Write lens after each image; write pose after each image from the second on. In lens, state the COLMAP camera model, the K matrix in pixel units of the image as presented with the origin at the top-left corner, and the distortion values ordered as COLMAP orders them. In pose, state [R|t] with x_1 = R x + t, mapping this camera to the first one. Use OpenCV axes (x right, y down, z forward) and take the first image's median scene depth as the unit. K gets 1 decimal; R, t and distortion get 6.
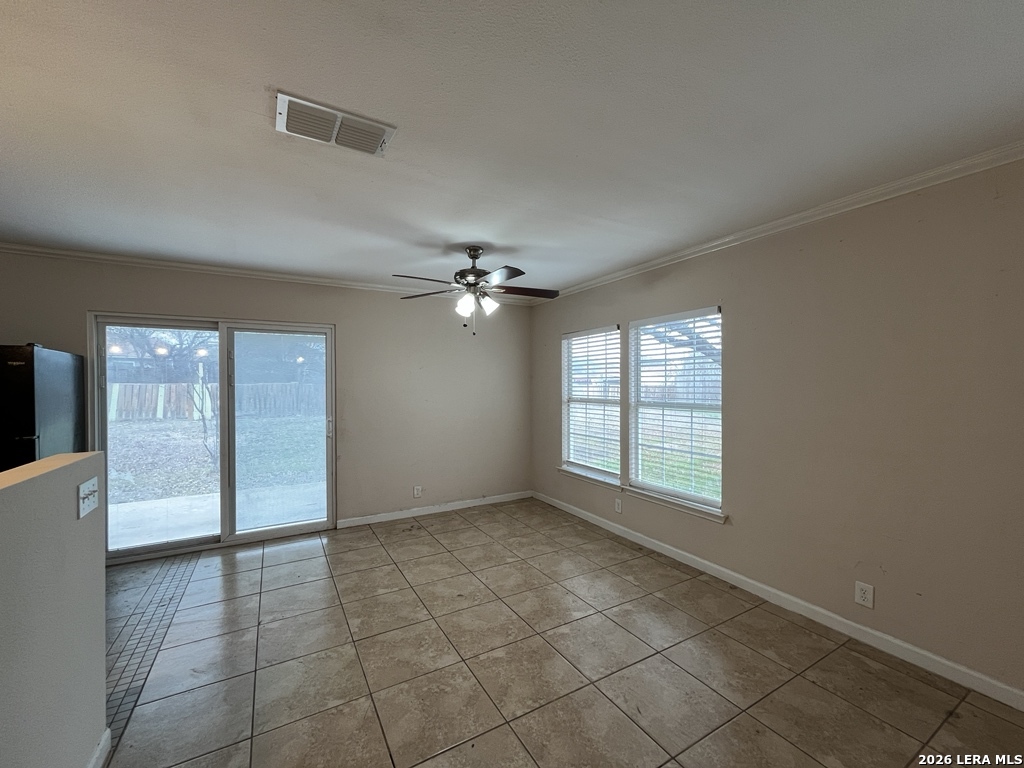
lens RADIAL K [[414.4, 0, 514.0], [0, 414.4, 390.7], [0, 0, 1]] dist [0.000539, 0.000077]
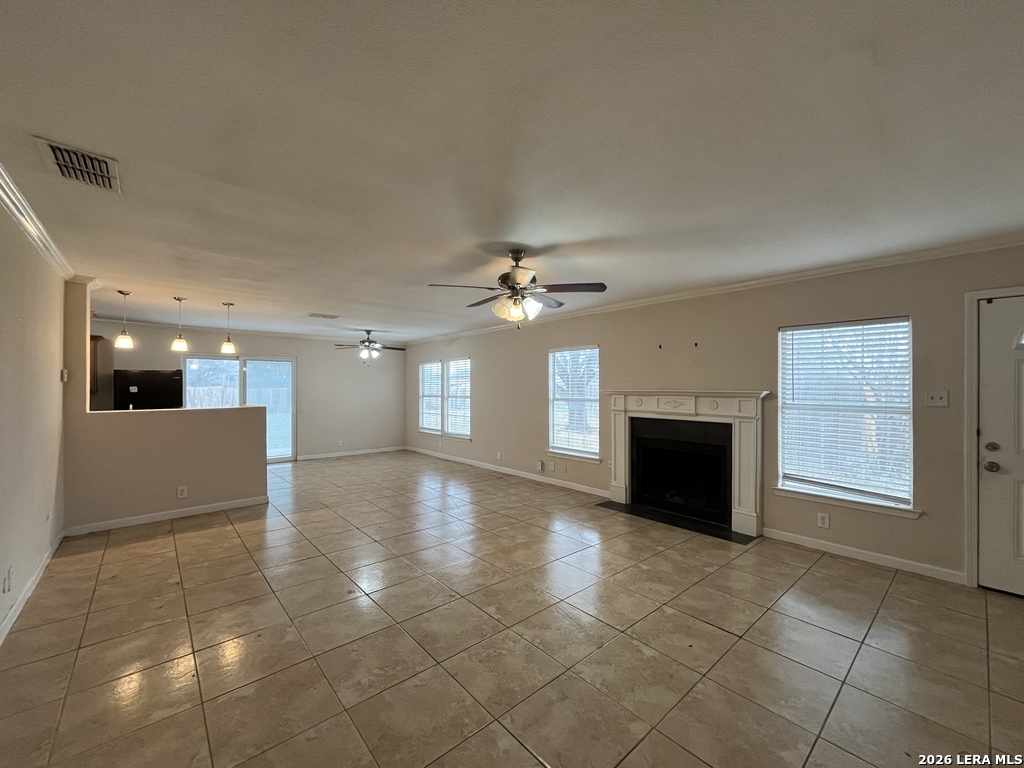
lens RADIAL K [[414.4, 0, 517.0], [0, 414.4, 389.2], [0, 0, 1]] dist [0.000539, 0.000077]
pose [[0.980313, 0.006136, 0.197356, 0.226712], [-0.002306, 0.999805, -0.019629, 0.034791], [-0.197438, 0.018787, 0.980135, -1.250409]]
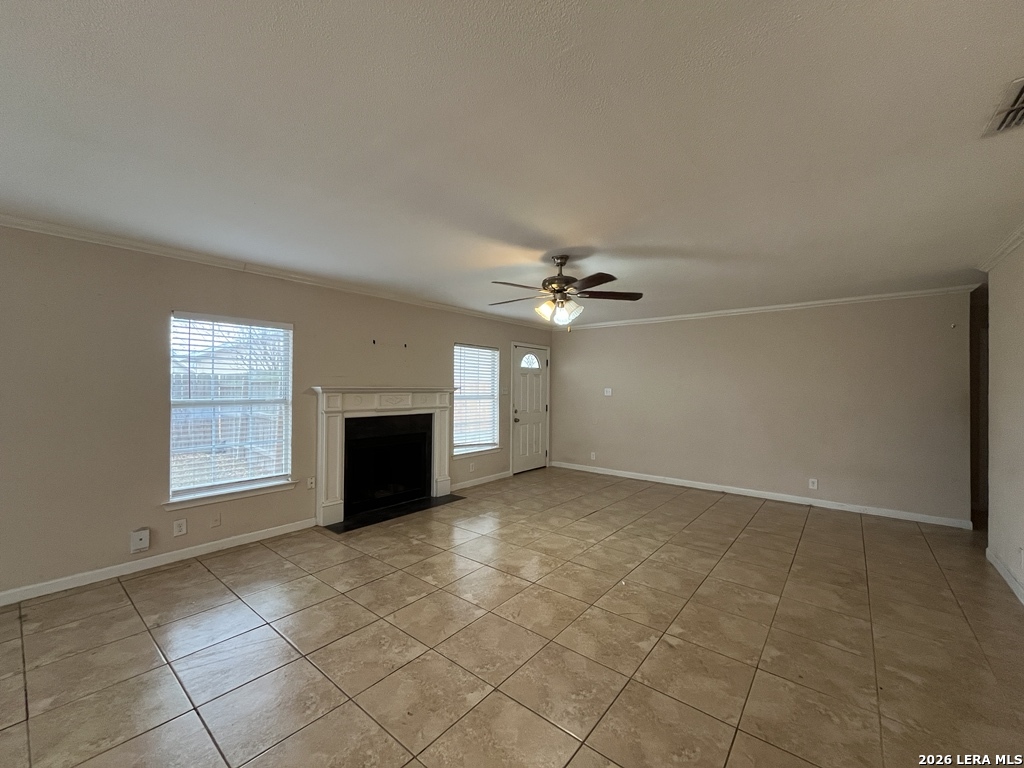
lens RADIAL K [[414.4, 0, 514.2], [0, 414.4, 385.2], [0, 0, 1]] dist [0.000539, 0.000077]
pose [[-0.354775, 0.002360, 0.934949, -0.393662], [0.014680, 0.999888, 0.003046, 0.008832], [-0.934837, 0.014806, -0.354769, -0.036290]]
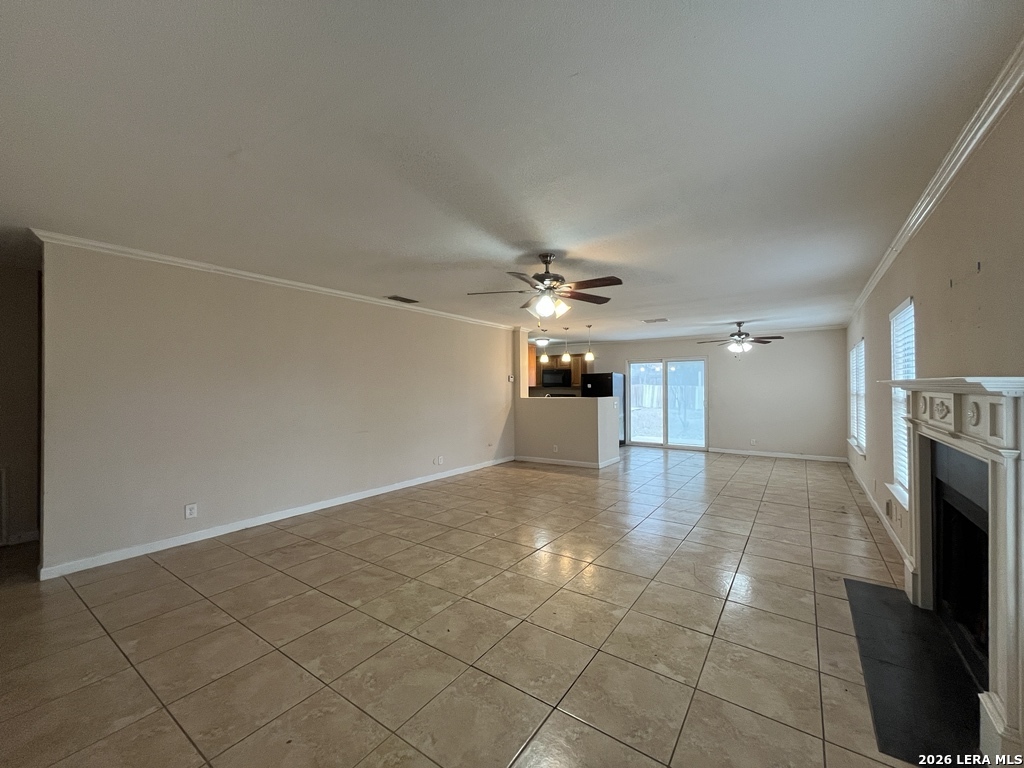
lens RADIAL K [[414.4, 0, 512.8], [0, 414.4, 383.3], [0, 0, 1]] dist [0.000539, 0.000077]
pose [[0.420947, -0.005717, -0.907067, 1.182486], [-0.018424, 0.999720, -0.014852, 0.037418], [0.906898, 0.022964, 0.420724, -0.886981]]
